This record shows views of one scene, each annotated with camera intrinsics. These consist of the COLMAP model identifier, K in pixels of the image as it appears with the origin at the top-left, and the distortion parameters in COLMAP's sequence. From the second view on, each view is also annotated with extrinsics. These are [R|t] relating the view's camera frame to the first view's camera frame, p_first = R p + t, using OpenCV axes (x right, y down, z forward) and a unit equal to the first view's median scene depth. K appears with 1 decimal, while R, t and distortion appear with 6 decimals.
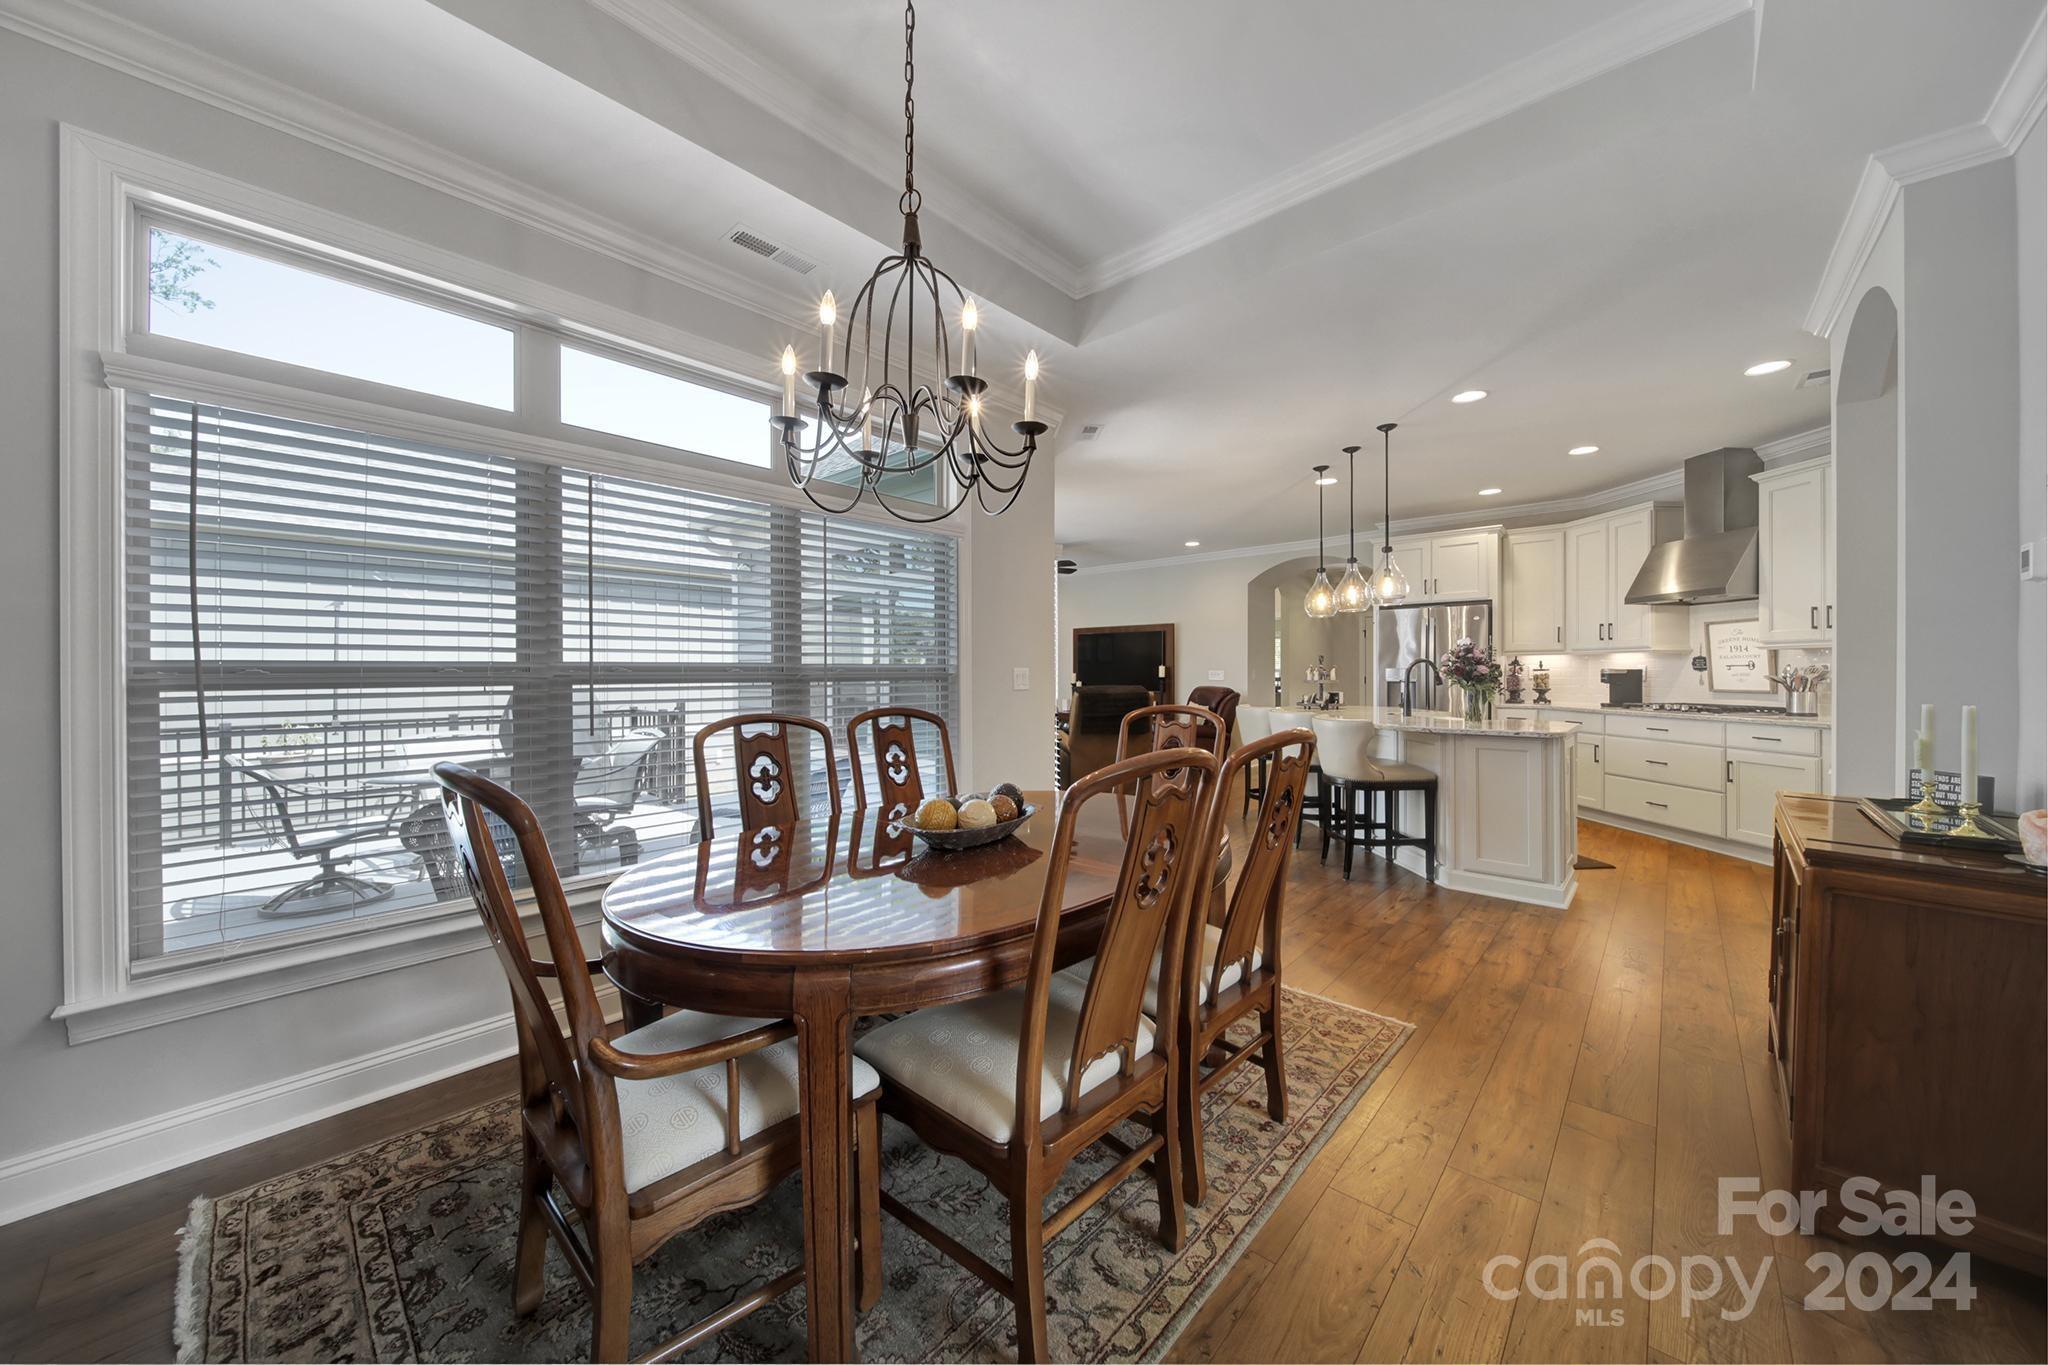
lens RADIAL K [[716.0, 0, 1021.5], [0, 716.0, 670.3], [0, 0, 1]] dist [-0.000982, -0.001494]
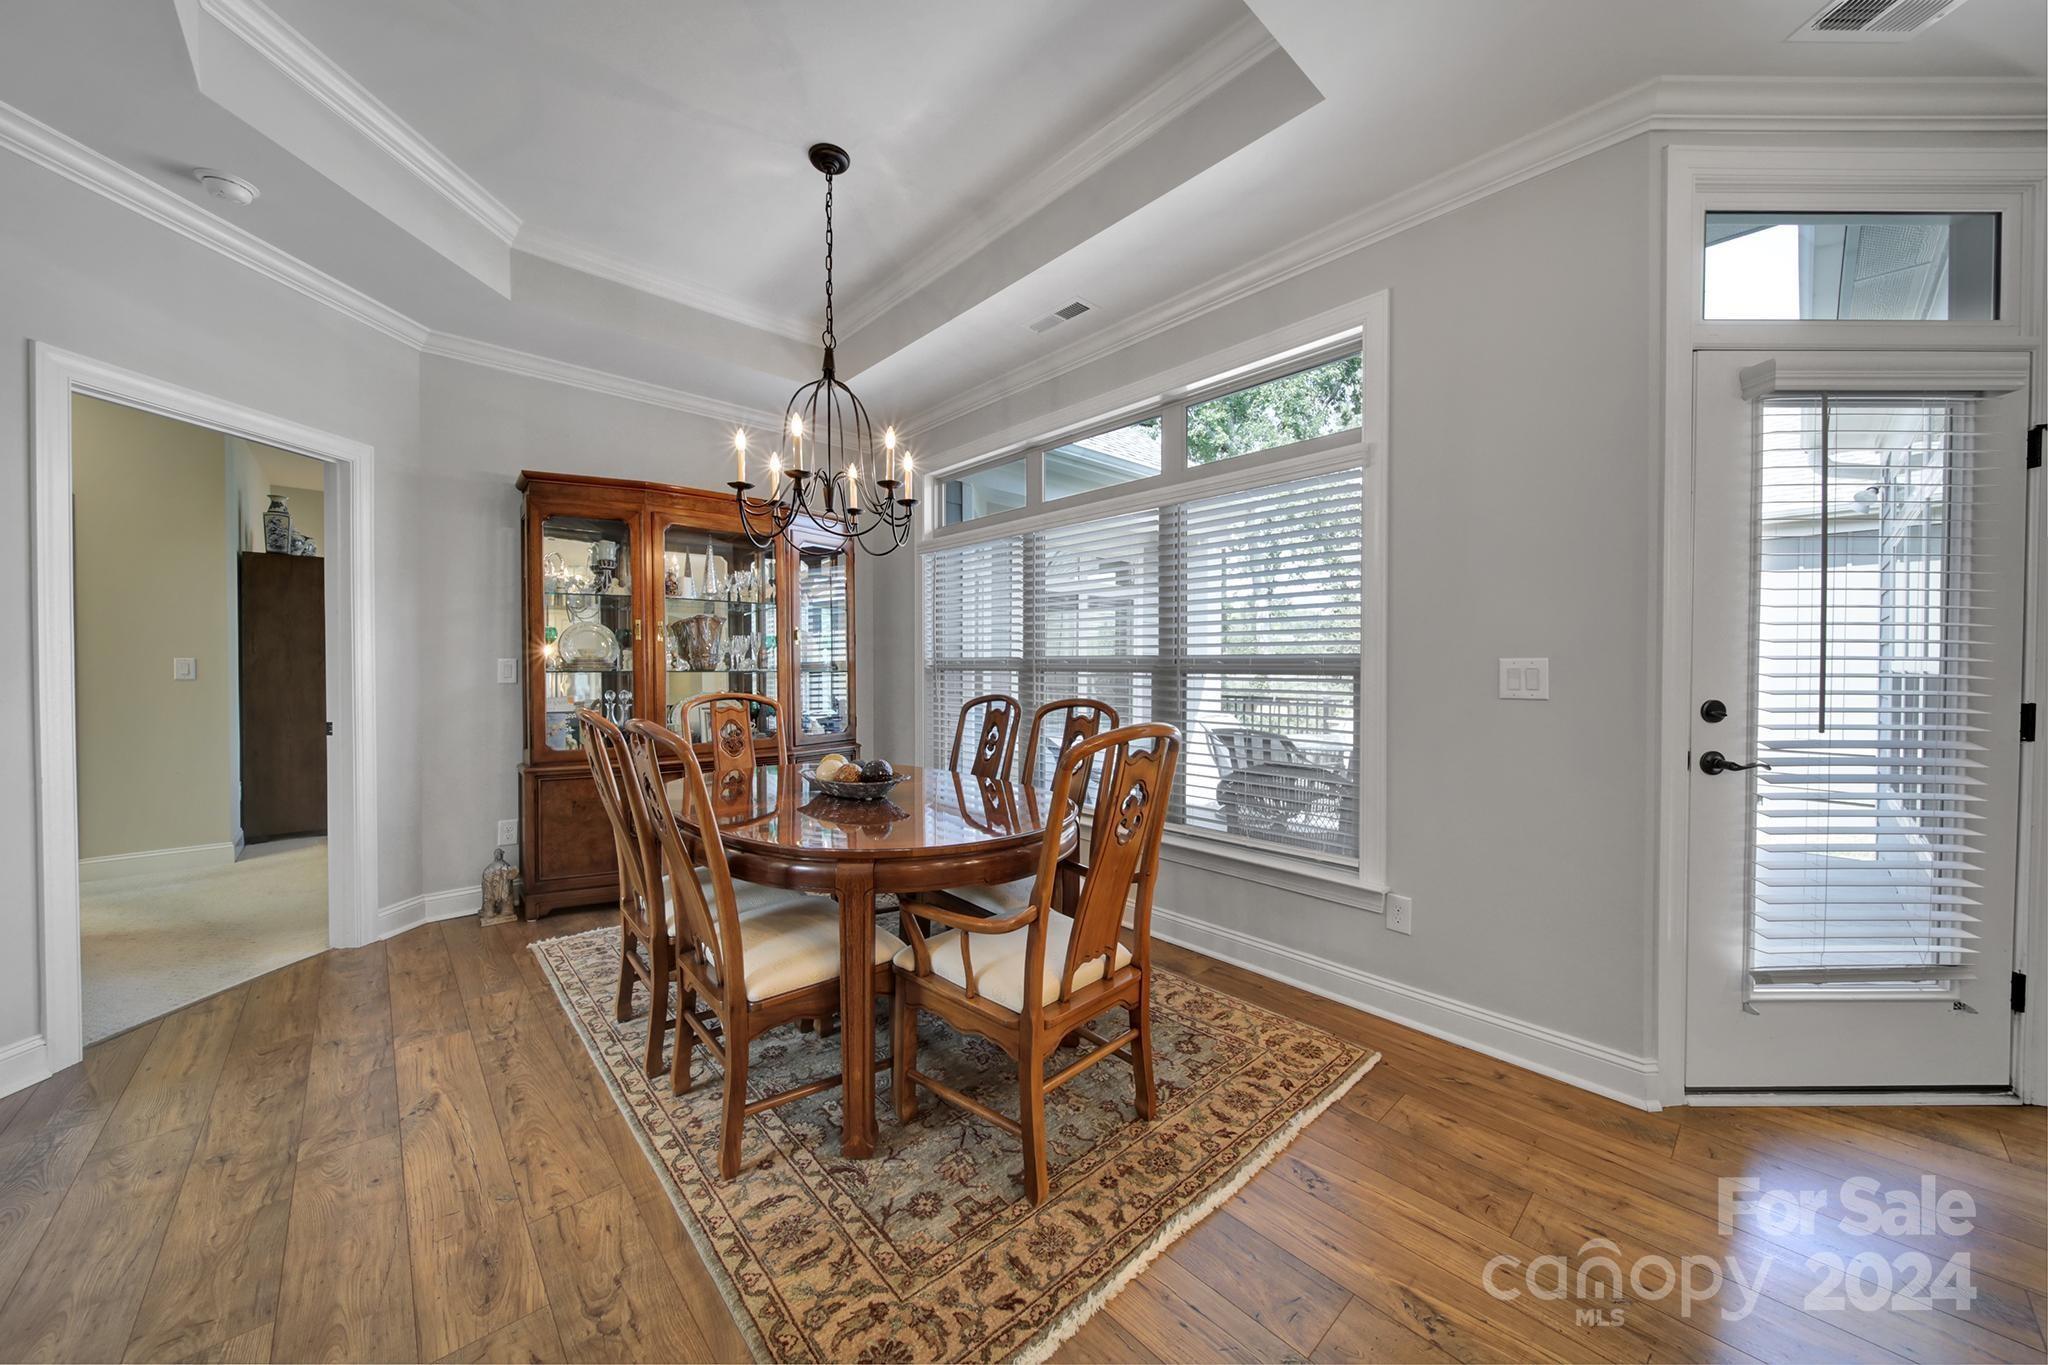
lens RADIAL K [[716.0, 0, 1025.2], [0, 716.0, 674.7], [0, 0, 1]] dist [-0.000982, -0.001494]
pose [[-0.088364, 0.019834, -0.995891, 0.419812], [0.000454, 0.999802, 0.019871, -0.001210], [0.996088, 0.001304, -0.088355, 0.508378]]
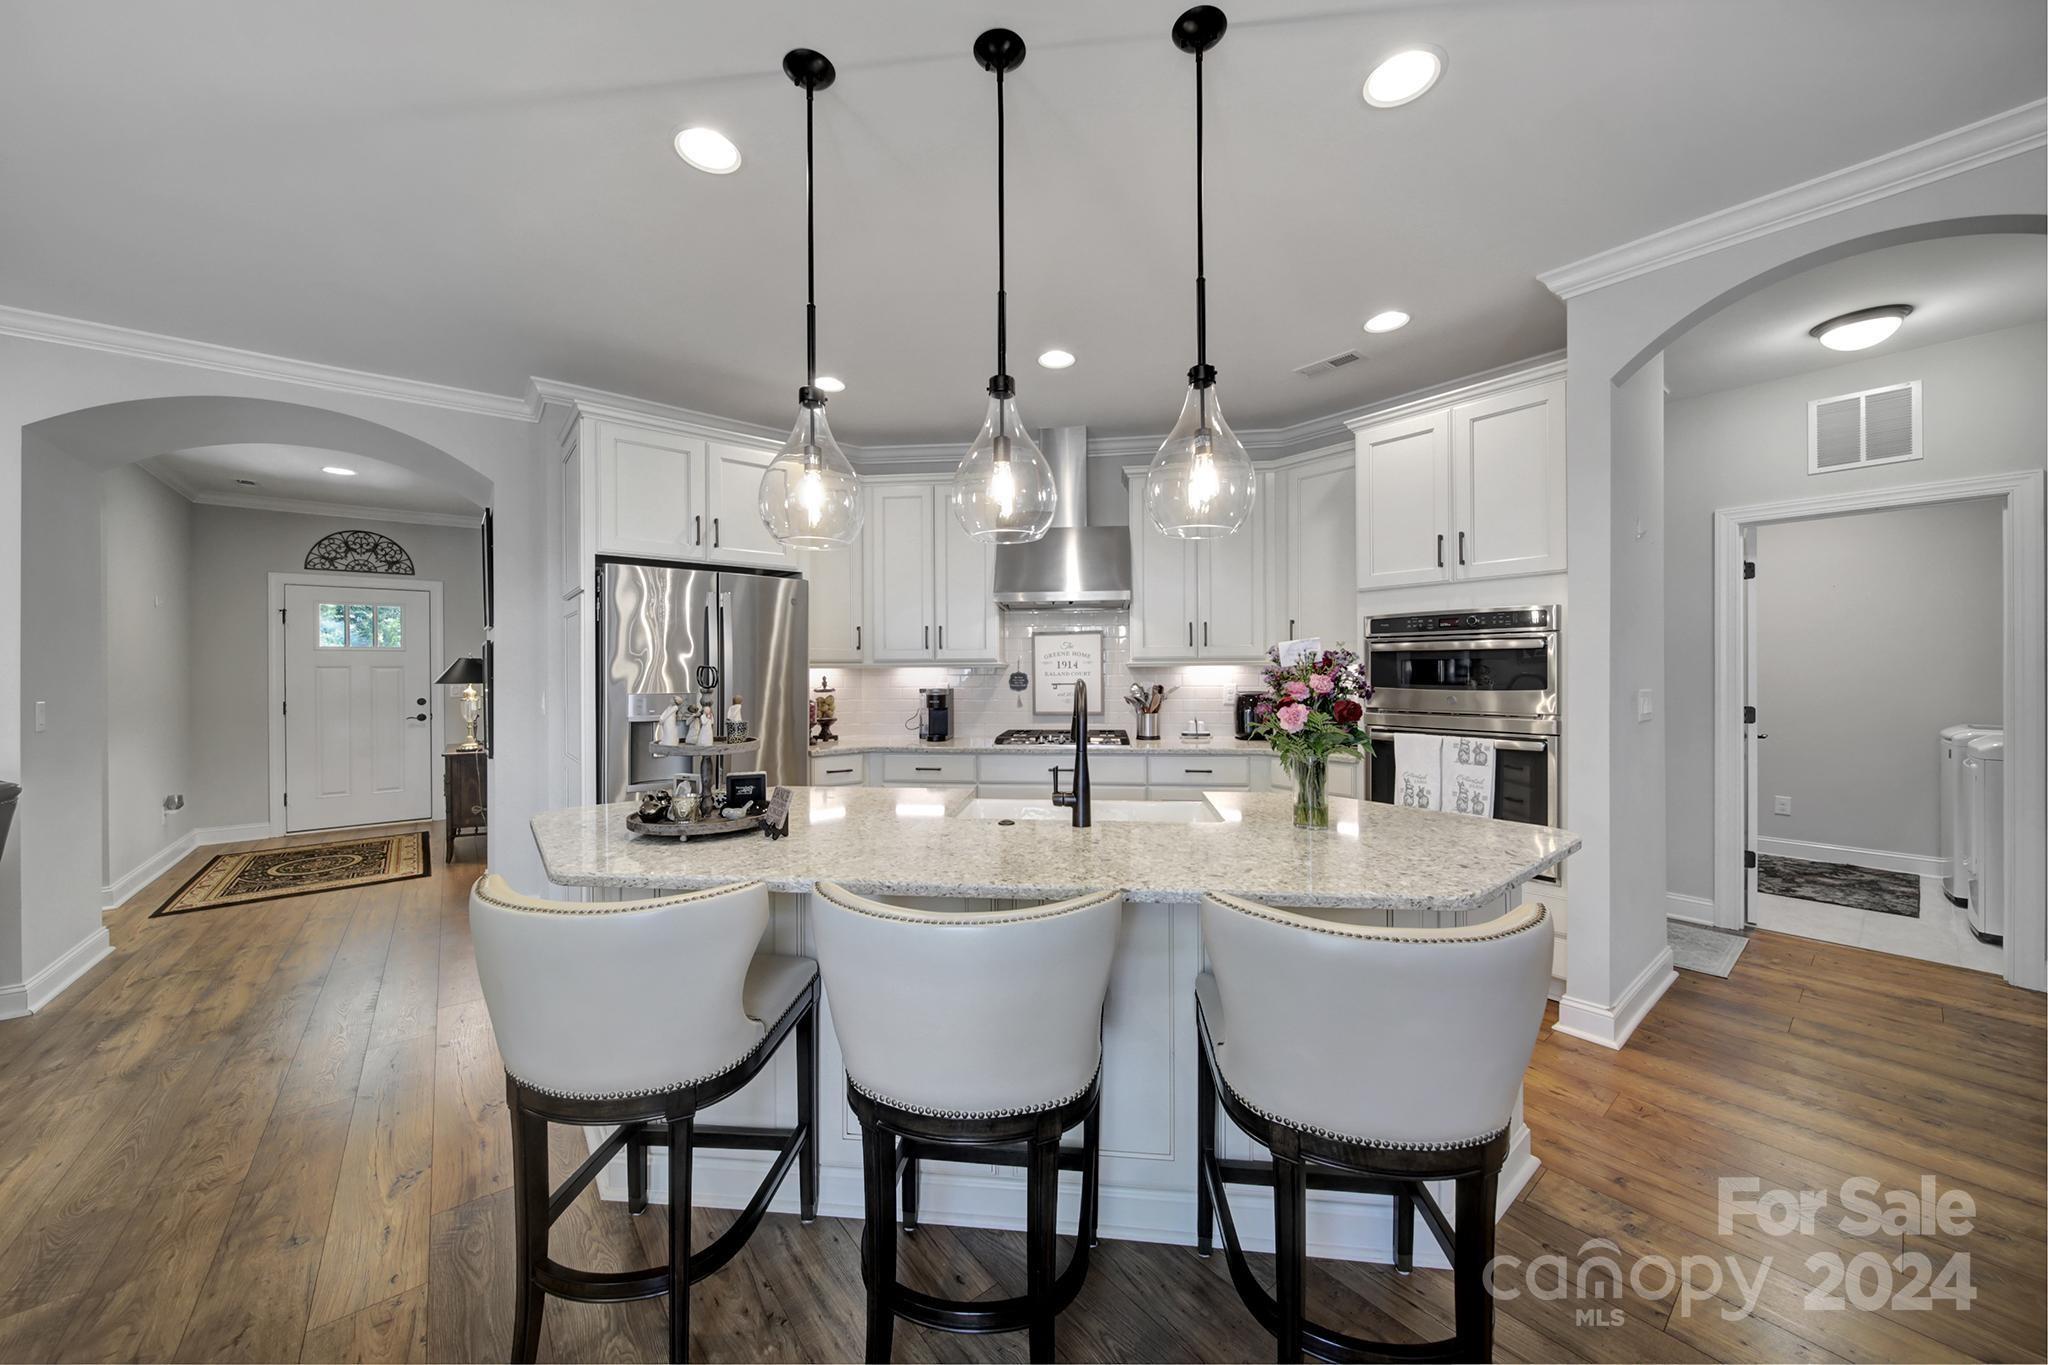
lens RADIAL K [[716.0, 0, 1020.1], [0, 716.0, 677.4], [0, 0, 1]] dist [-0.000982, -0.001494]
pose [[0.150858, -0.005859, 0.988538, 0.124714], [0.004280, 0.999977, 0.005273, -0.018220], [-0.988546, 0.003436, 0.150879, 0.859952]]
